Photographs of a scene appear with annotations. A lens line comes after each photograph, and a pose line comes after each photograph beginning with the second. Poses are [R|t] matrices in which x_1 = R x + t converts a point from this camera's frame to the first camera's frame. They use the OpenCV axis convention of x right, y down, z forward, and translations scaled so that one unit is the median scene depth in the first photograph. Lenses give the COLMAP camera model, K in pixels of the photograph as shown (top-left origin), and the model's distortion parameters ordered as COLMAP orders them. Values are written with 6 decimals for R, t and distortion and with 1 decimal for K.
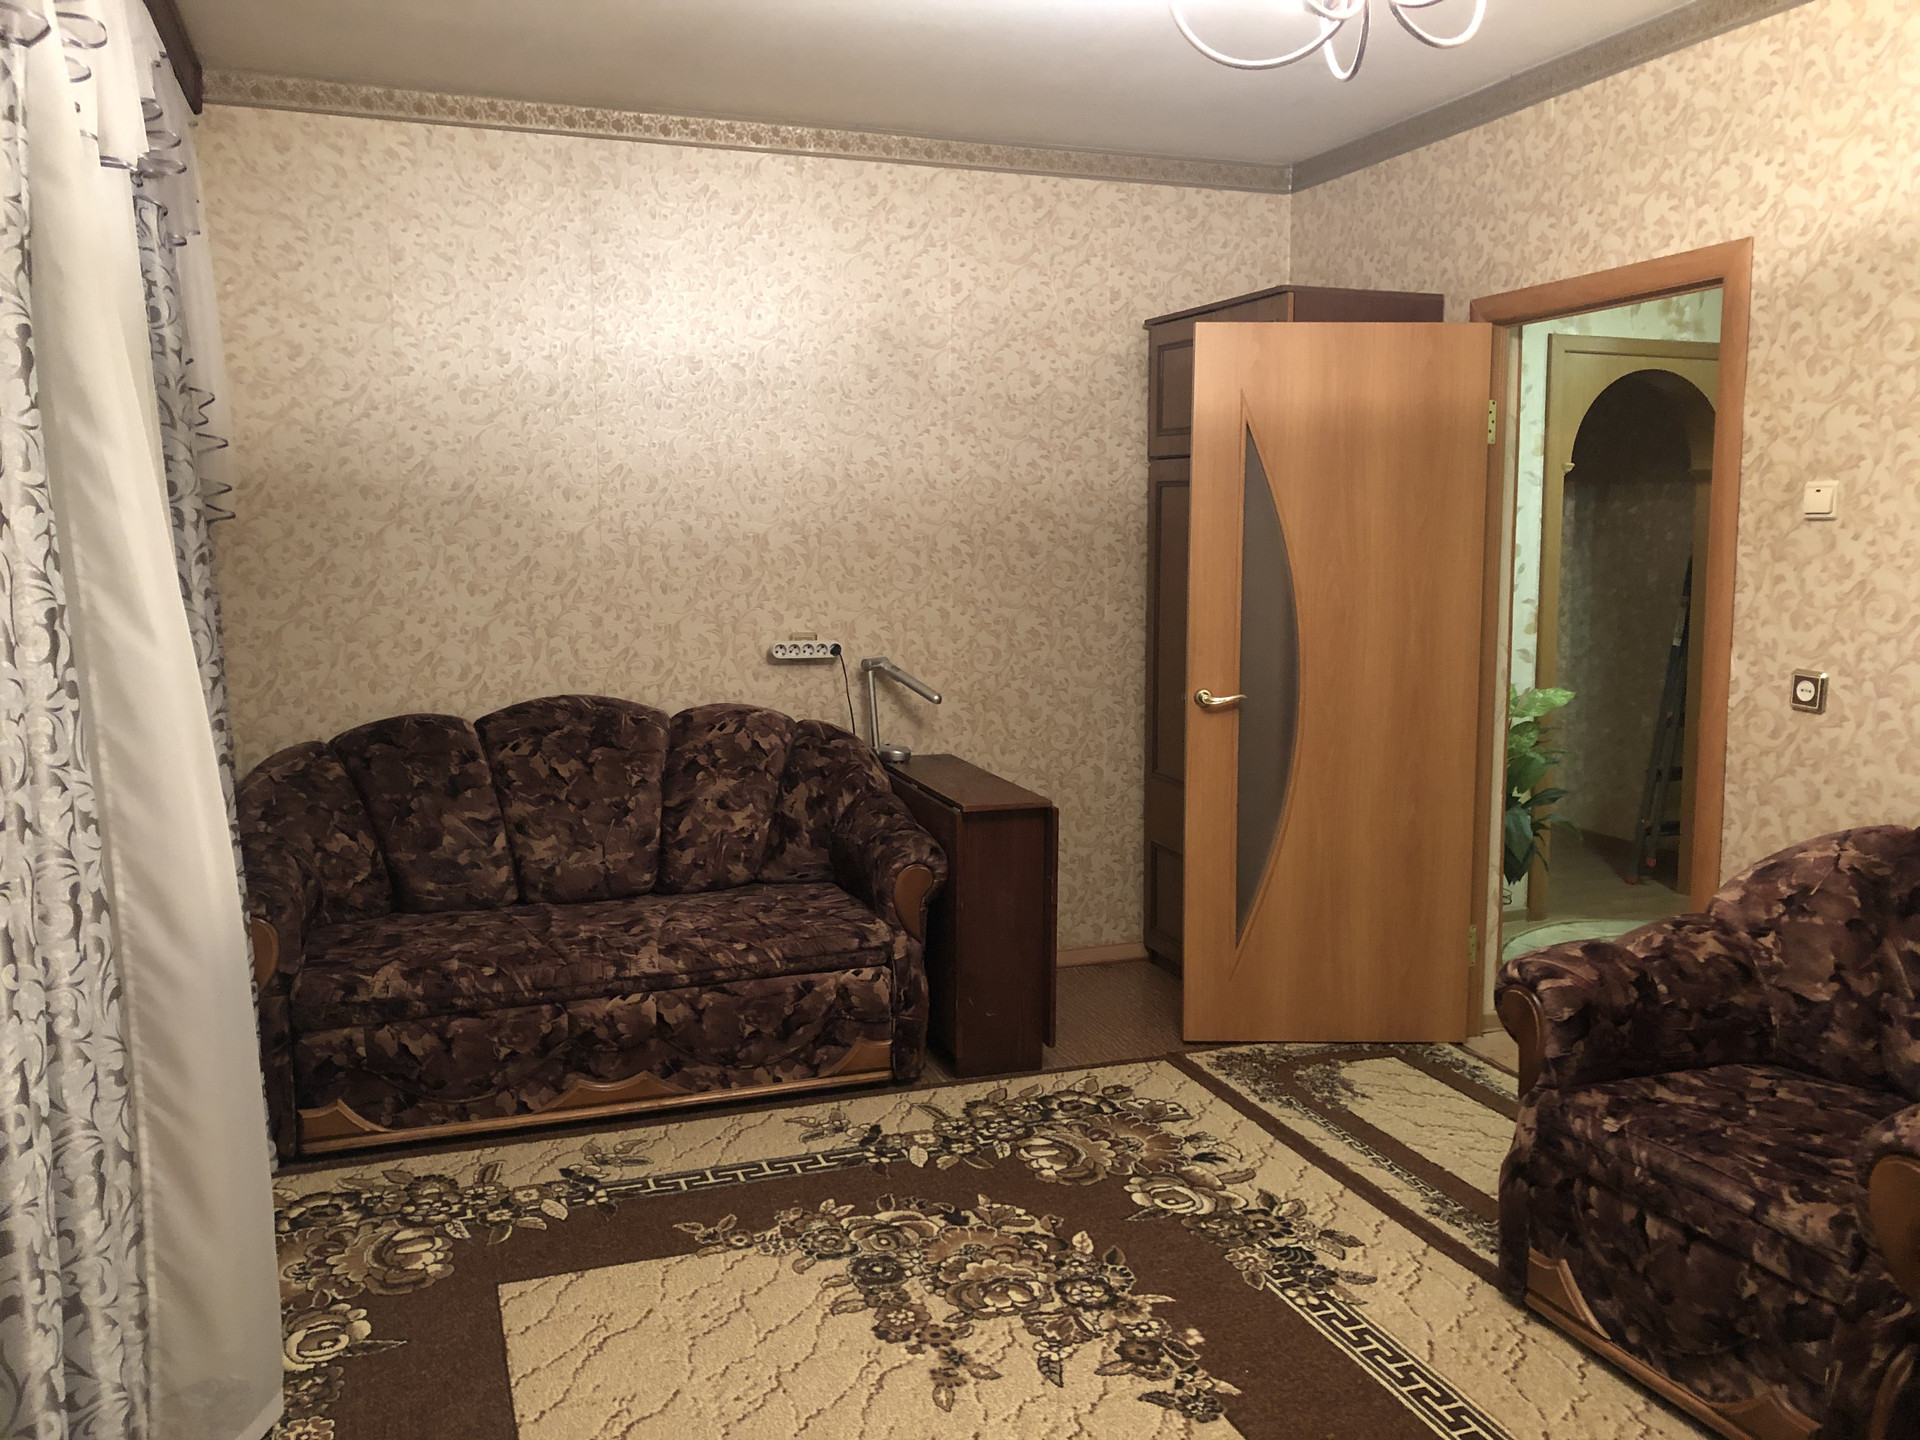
lens RADIAL K [[1548.6, 0, 960.0], [0, 1548.6, 720.0], [0, 0, 1]] dist [0.031822, -0.000570]
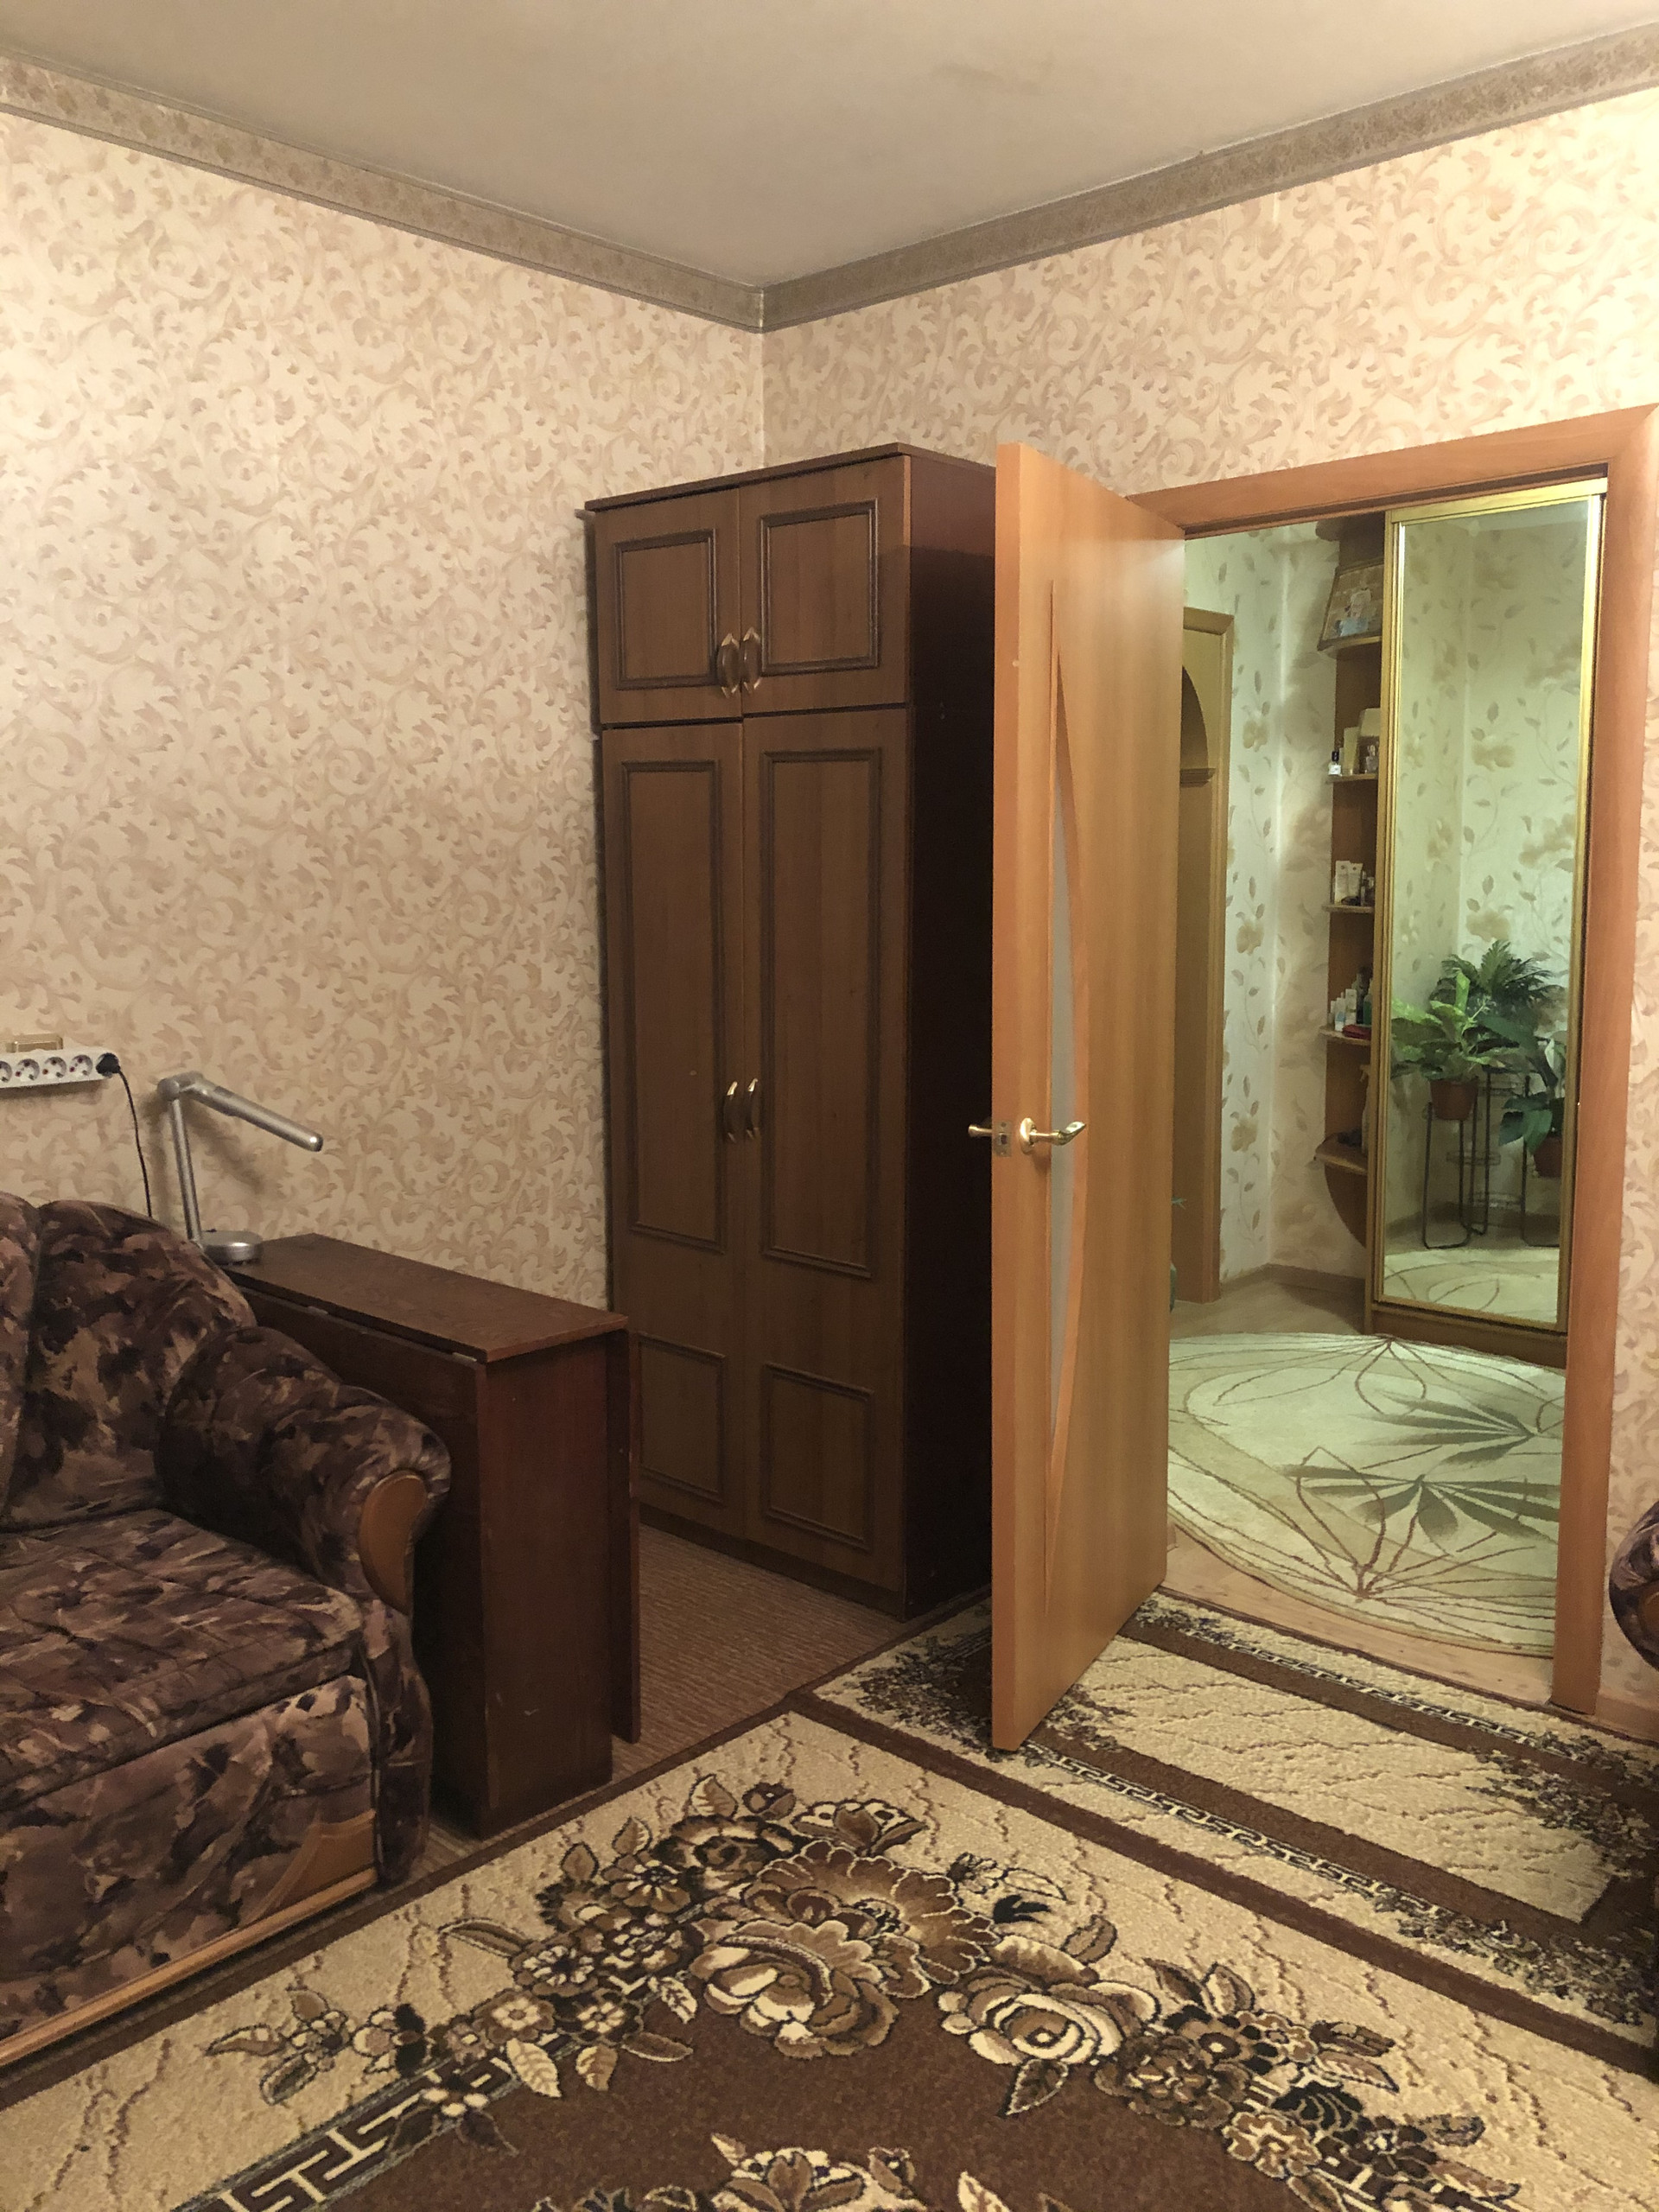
lens RADIAL K [[1792.5, 0, 827.1], [0, 1792.5, 1101.7], [0, 0, 1]] dist [-0.007354, 0.053339]
pose [[0.883324, -0.068840, 0.463680, -0.173558], [0.064119, 0.997605, 0.025962, -0.037739], [-0.464357, 0.006798, 0.885622, 0.392198]]
